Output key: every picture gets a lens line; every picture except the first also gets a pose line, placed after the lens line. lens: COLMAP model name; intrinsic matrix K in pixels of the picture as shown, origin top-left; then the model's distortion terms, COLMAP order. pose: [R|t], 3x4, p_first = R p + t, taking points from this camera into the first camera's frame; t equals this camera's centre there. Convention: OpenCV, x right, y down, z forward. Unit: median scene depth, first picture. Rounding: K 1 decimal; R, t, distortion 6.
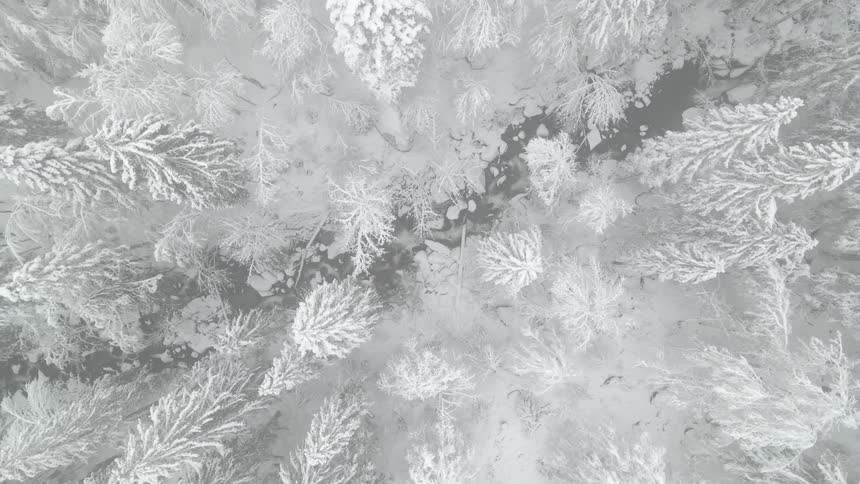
lens RADIAL K [[695.2, 0, 430.3], [0, 695.2, 241.6], [0, 0, 1]] dist [-0.013501, -0.001067]
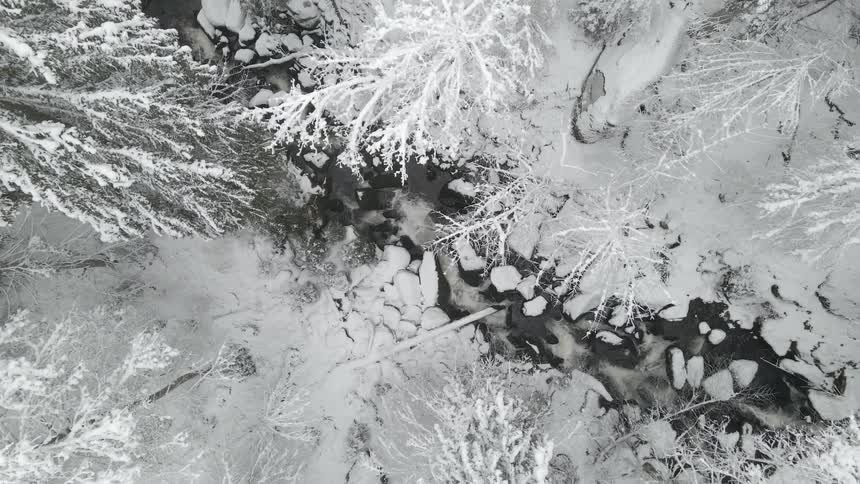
lens RADIAL K [[695.2, 0, 429.9], [0, 695.2, 241.4], [0, 0, 1]] dist [-0.013501, -0.001067]
pose [[0.439469, 0.898209, -0.009418, -0.009342], [-0.898242, 0.439376, -0.010466, 0.000534], [-0.005263, 0.013059, 0.999901, 0.507507]]
